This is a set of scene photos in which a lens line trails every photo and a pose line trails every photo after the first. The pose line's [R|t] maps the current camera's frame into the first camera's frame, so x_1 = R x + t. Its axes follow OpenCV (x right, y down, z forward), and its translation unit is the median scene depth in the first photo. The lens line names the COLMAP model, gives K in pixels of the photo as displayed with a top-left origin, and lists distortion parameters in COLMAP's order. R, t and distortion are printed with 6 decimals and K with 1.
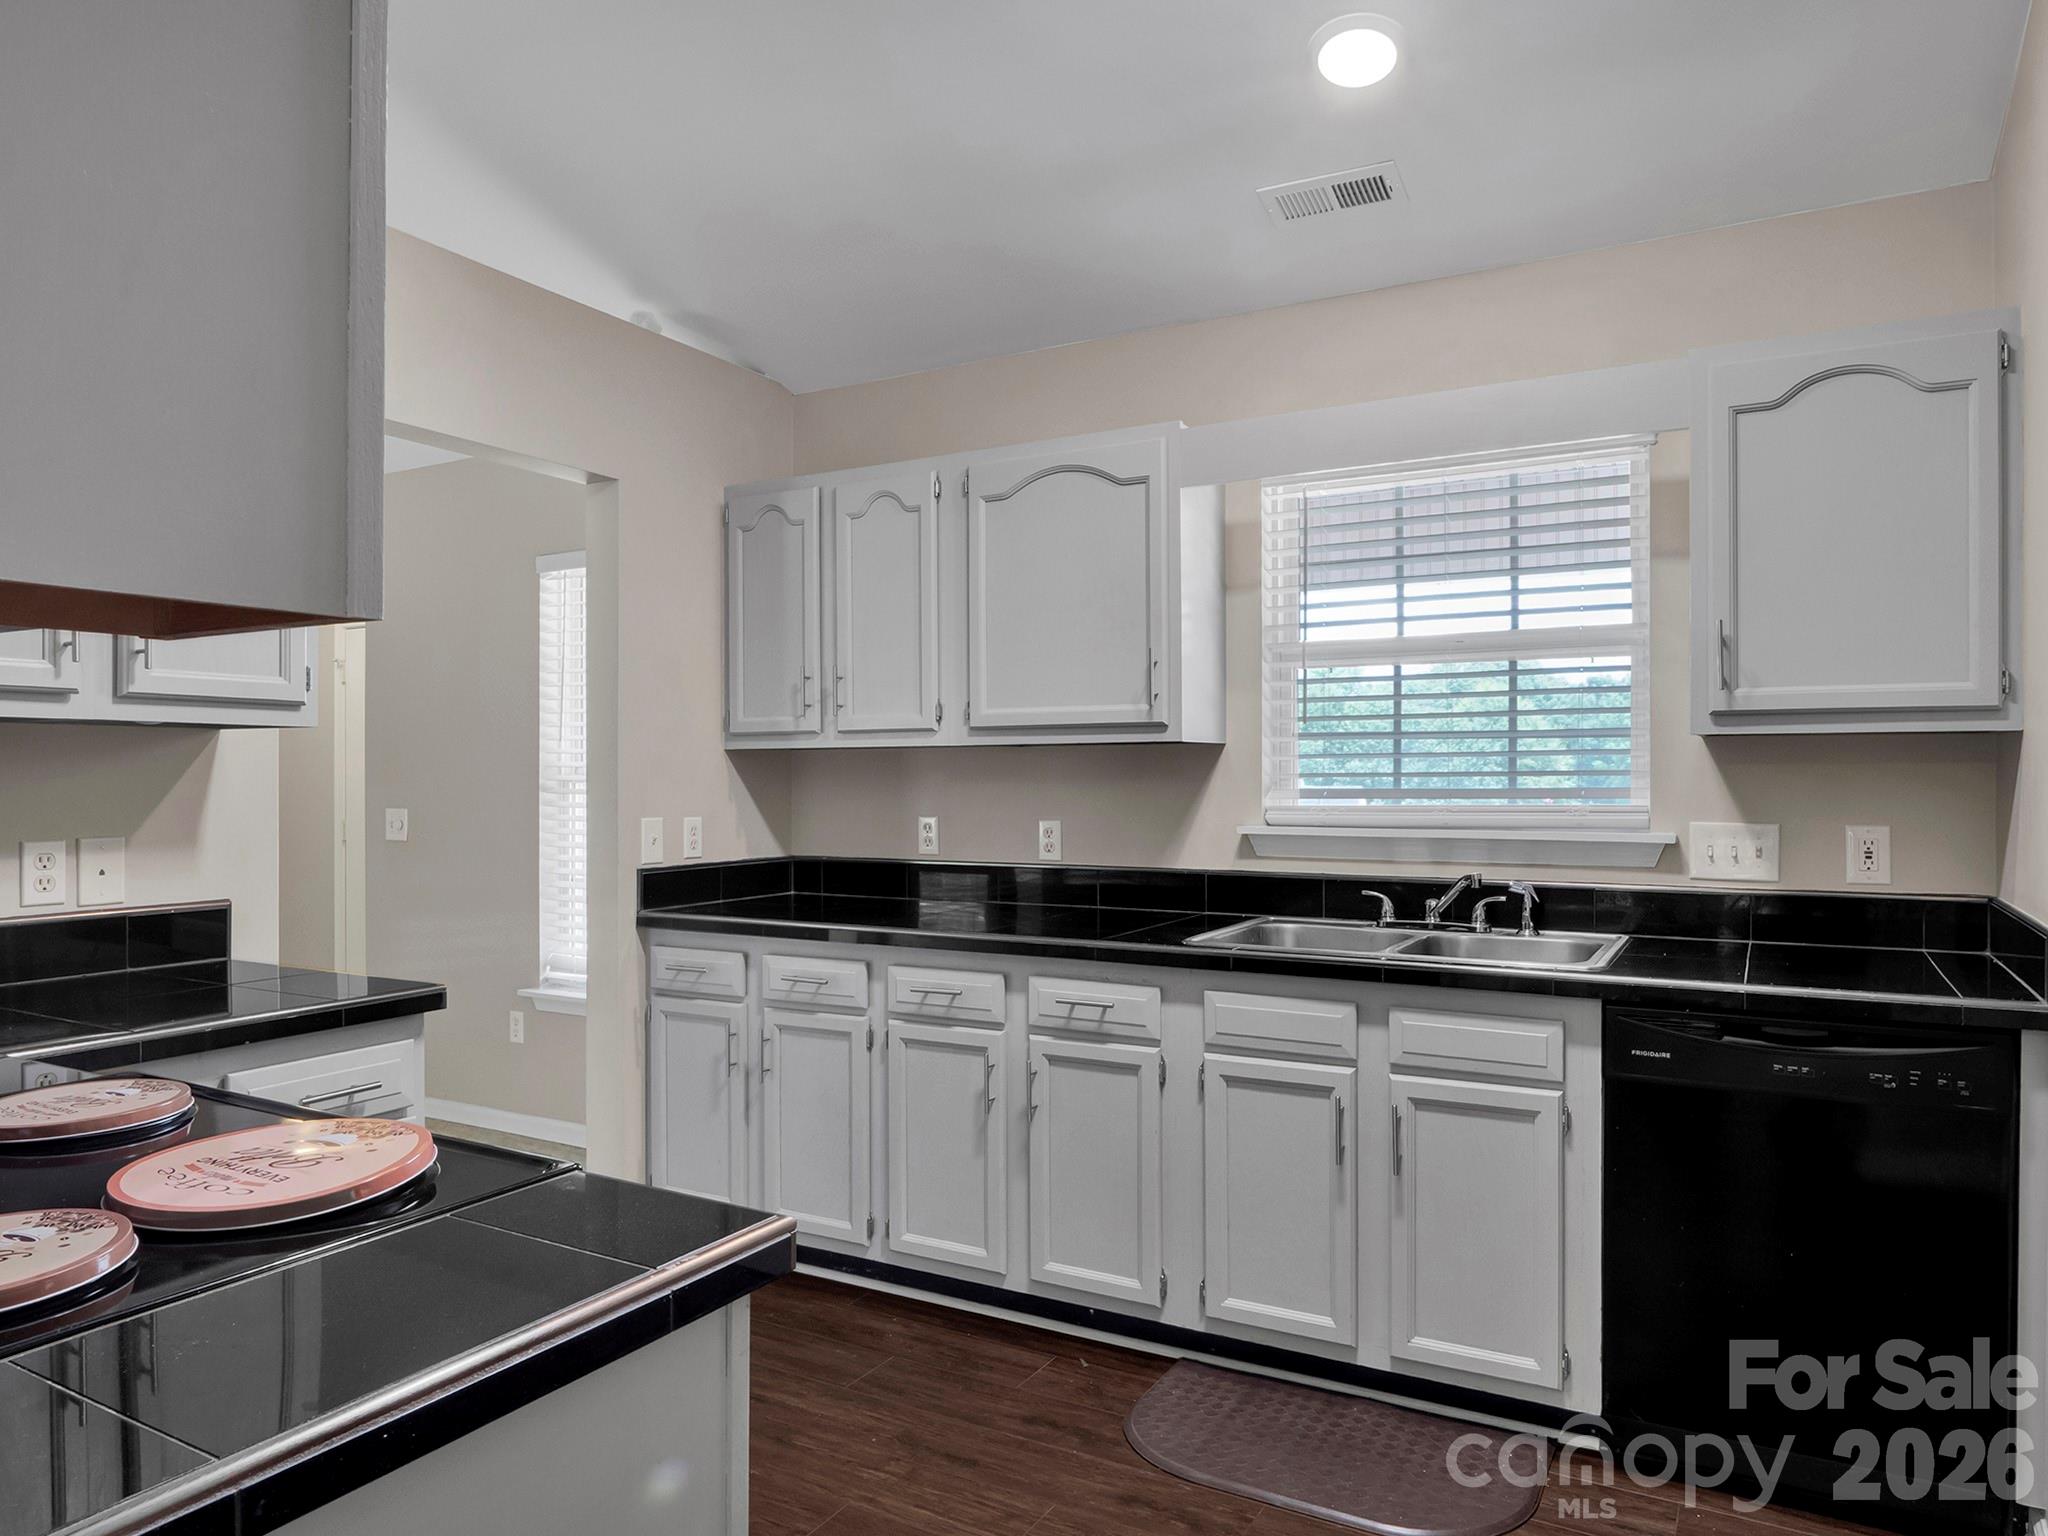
lens RADIAL K [[1295.0, 0, 1029.8], [0, 1295.0, 775.3], [0, 0, 1]] dist [-0.025229, 0.008340]
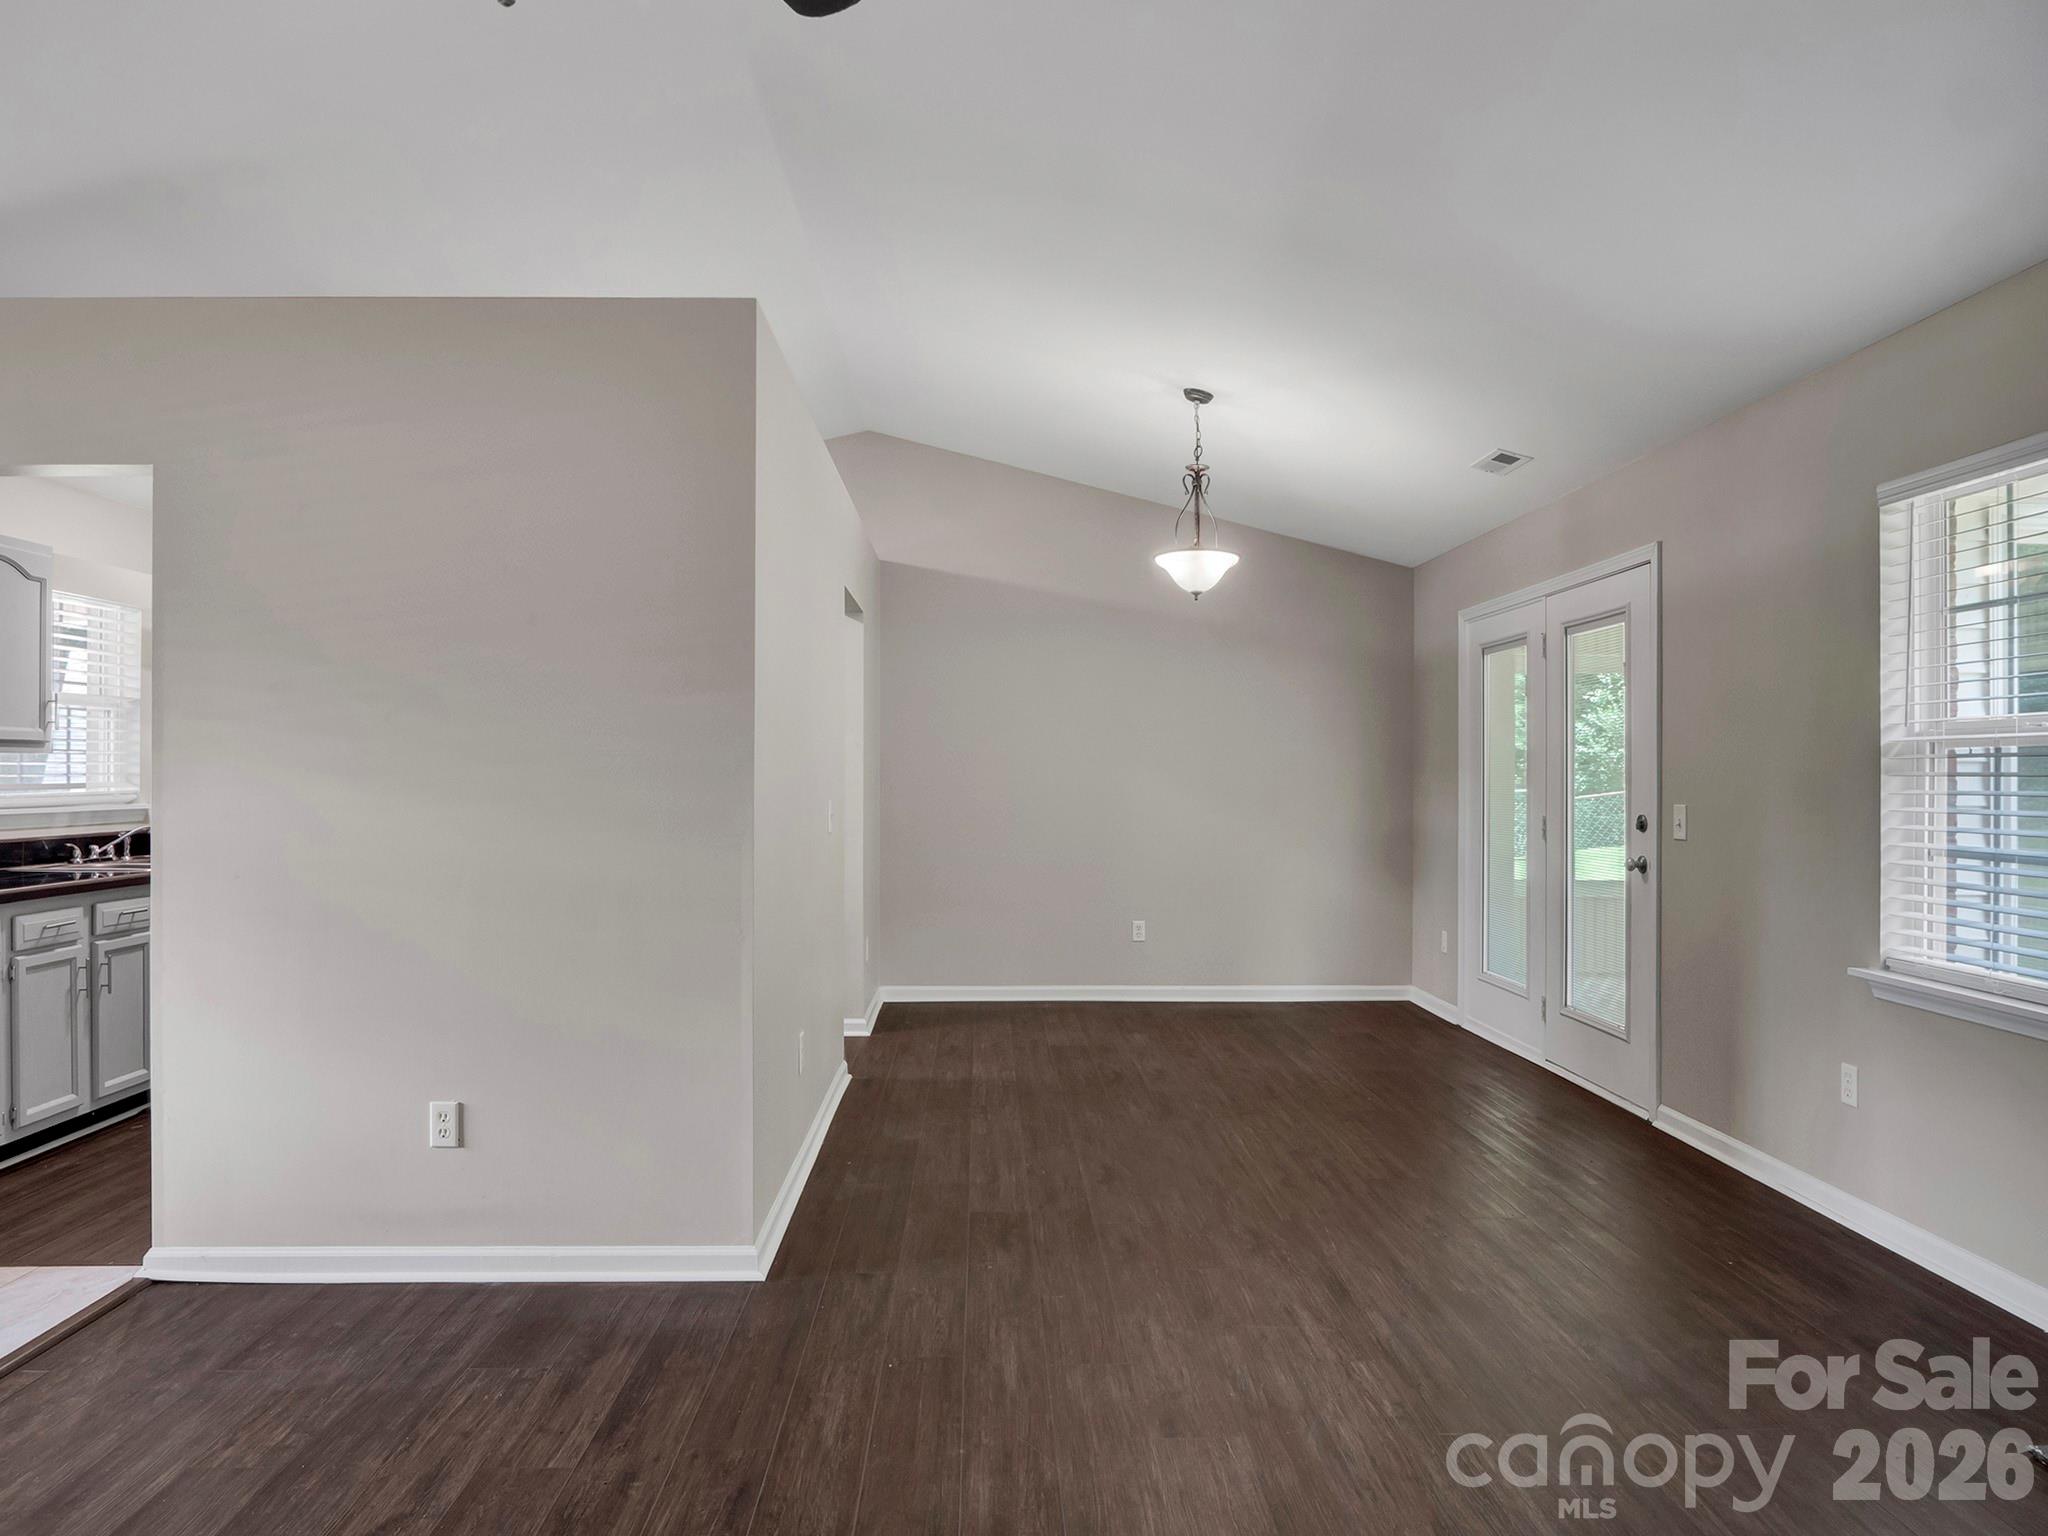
lens RADIAL K [[1295.0, 0, 1006.3], [0, 1295.0, 771.8], [0, 0, 1]] dist [-0.025229, 0.008340]
pose [[-0.506647, 0.001041, 0.862153, -1.786681], [-0.003921, 0.999986, -0.003511, -0.003544], [-0.862144, -0.005159, -0.506636, 0.791368]]
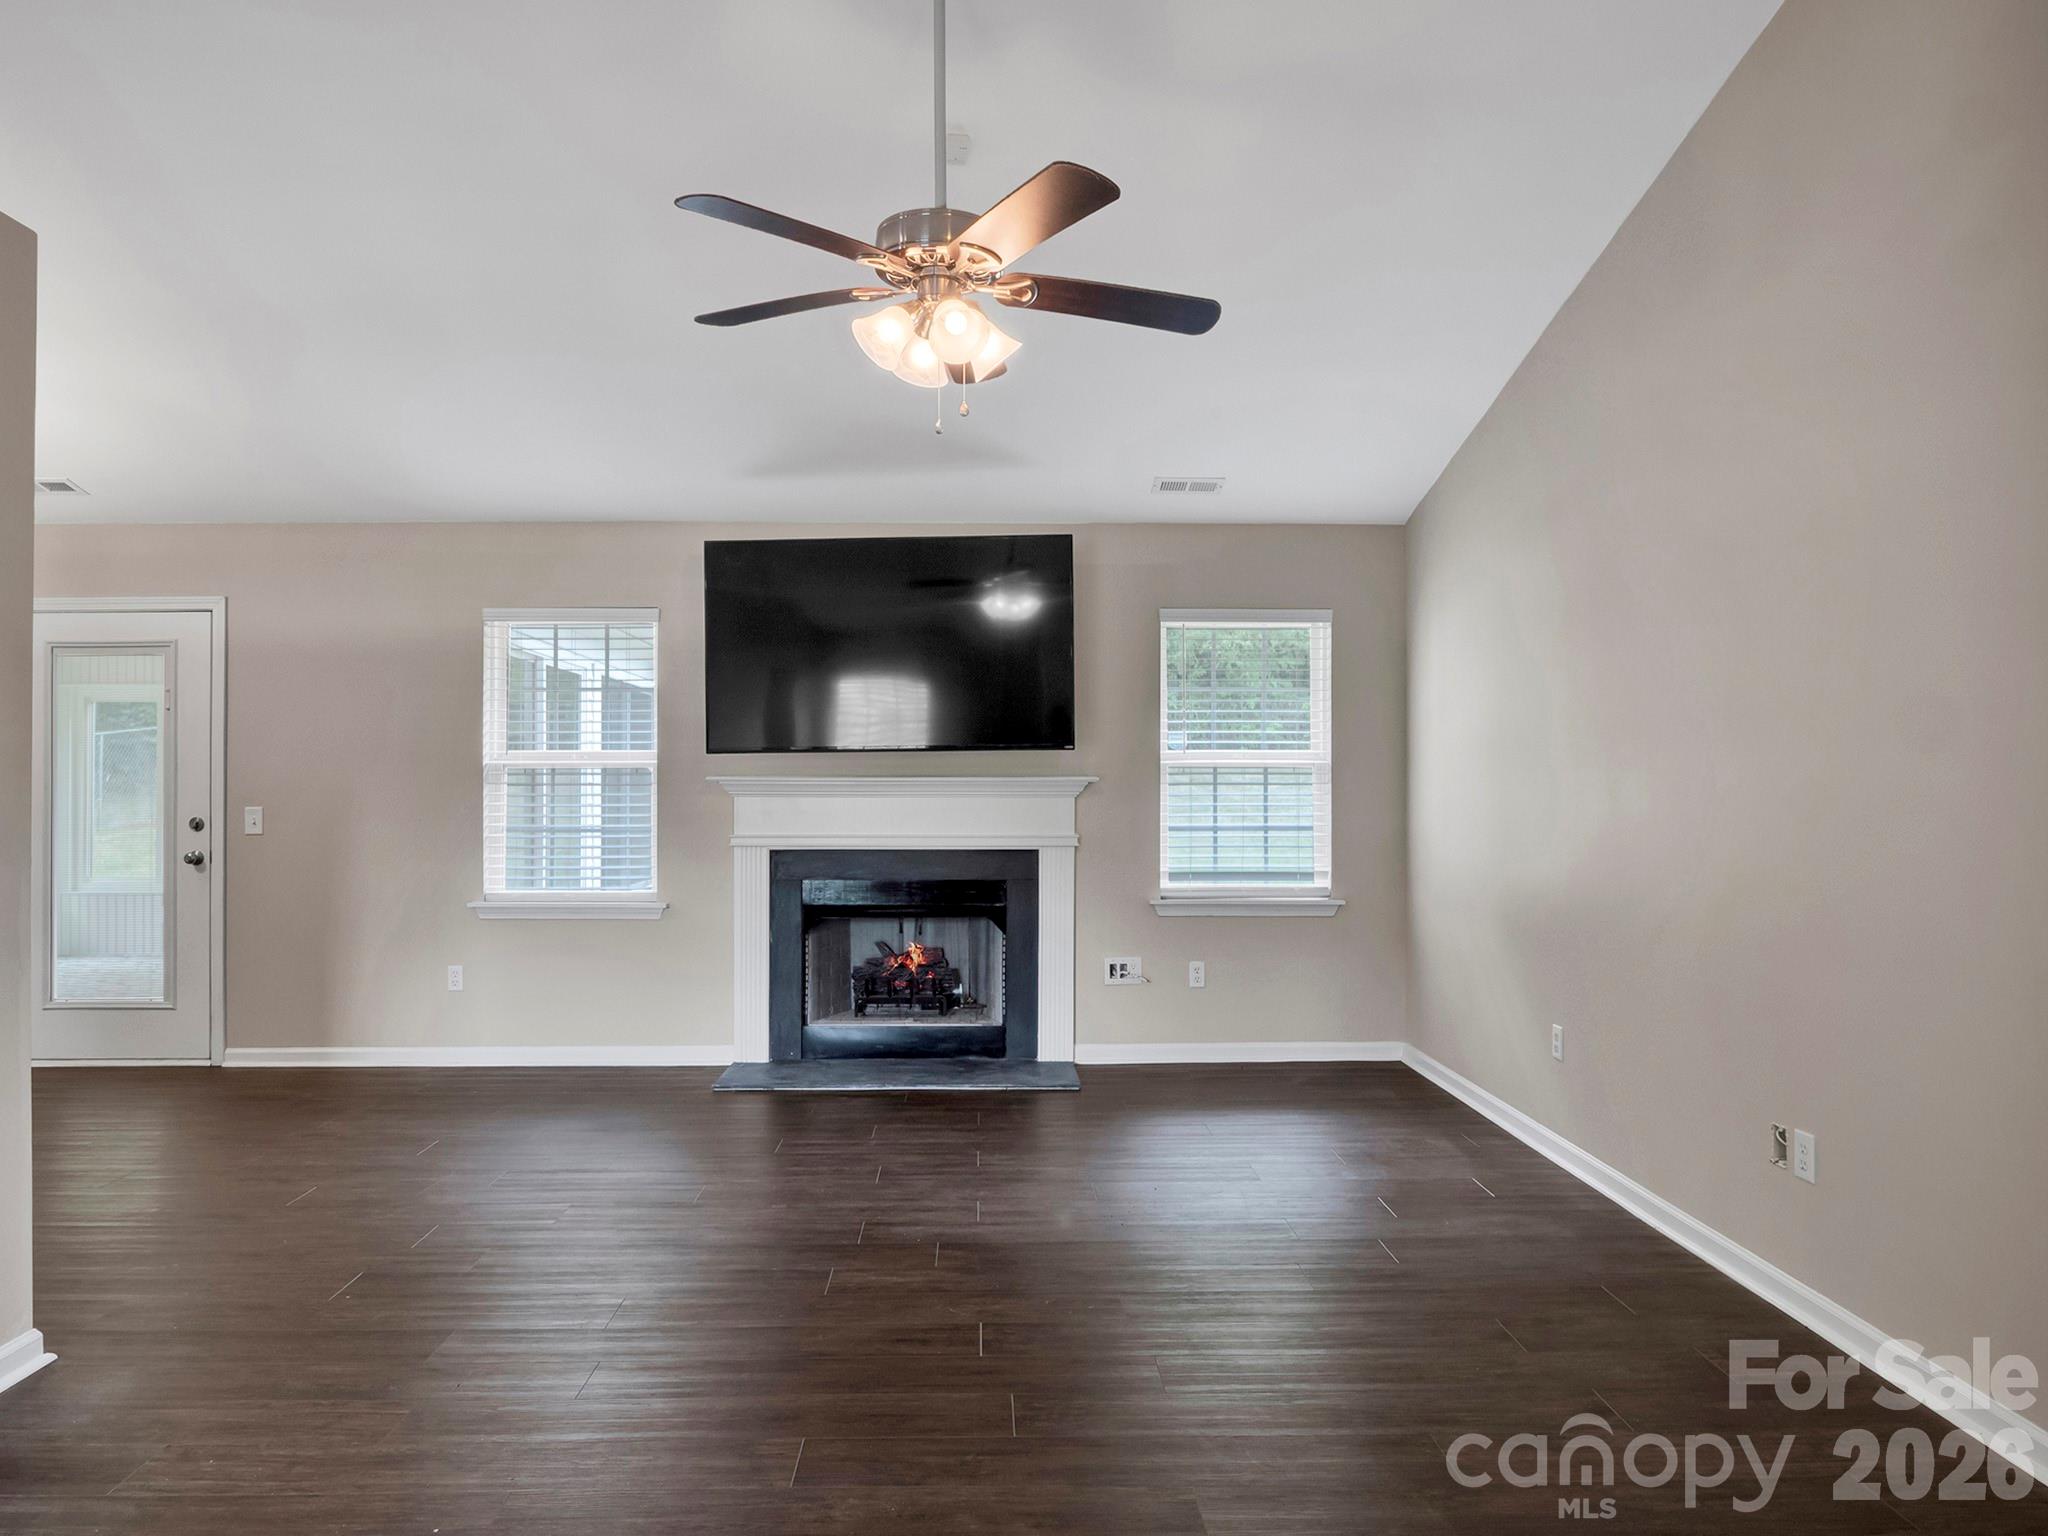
lens RADIAL K [[1295.0, 0, 994.2], [0, 1295.0, 771.0], [0, 0, 1]] dist [-0.025229, 0.008340]
pose [[-0.866108, -0.005235, -0.499829, -0.903677], [0.002392, 0.999890, -0.014618, 0.003027], [0.499851, -0.013856, -0.866001, 1.559450]]
